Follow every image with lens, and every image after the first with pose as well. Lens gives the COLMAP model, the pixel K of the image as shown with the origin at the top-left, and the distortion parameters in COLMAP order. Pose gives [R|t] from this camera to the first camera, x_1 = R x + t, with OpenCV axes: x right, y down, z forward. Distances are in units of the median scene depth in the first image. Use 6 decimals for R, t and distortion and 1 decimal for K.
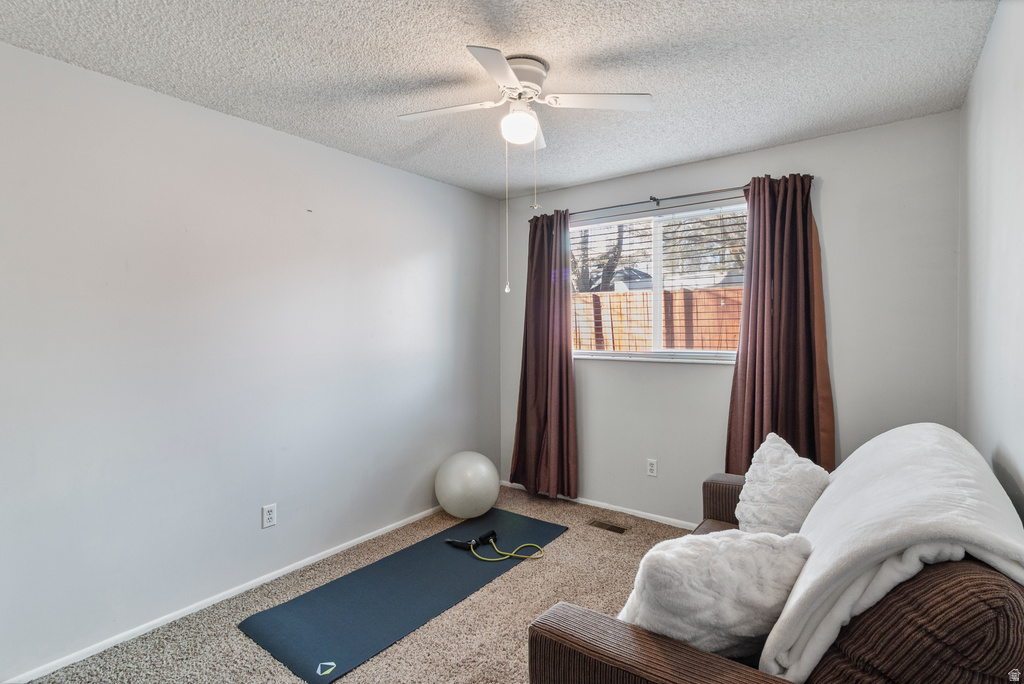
lens RADIAL K [[482.2, 0, 512.9], [0, 482.2, 335.1], [0, 0, 1]] dist [0.003995, 0.000164]
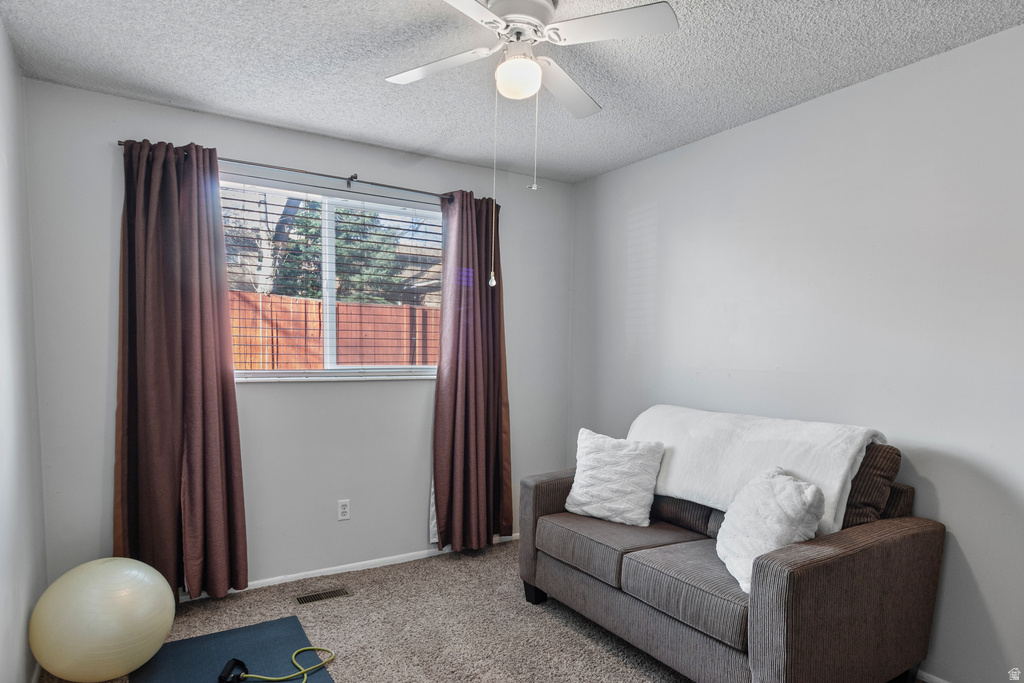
lens RADIAL K [[603.9, 0, 522.3], [0, 603.9, 399.7], [0, 0, 1]] dist [-0.005897, -0.001369]
pose [[0.366908, -0.070758, 0.927562, -0.564803], [-0.007321, 0.996853, 0.078940, 0.004083], [-0.930228, -0.035754, 0.365235, 0.362935]]
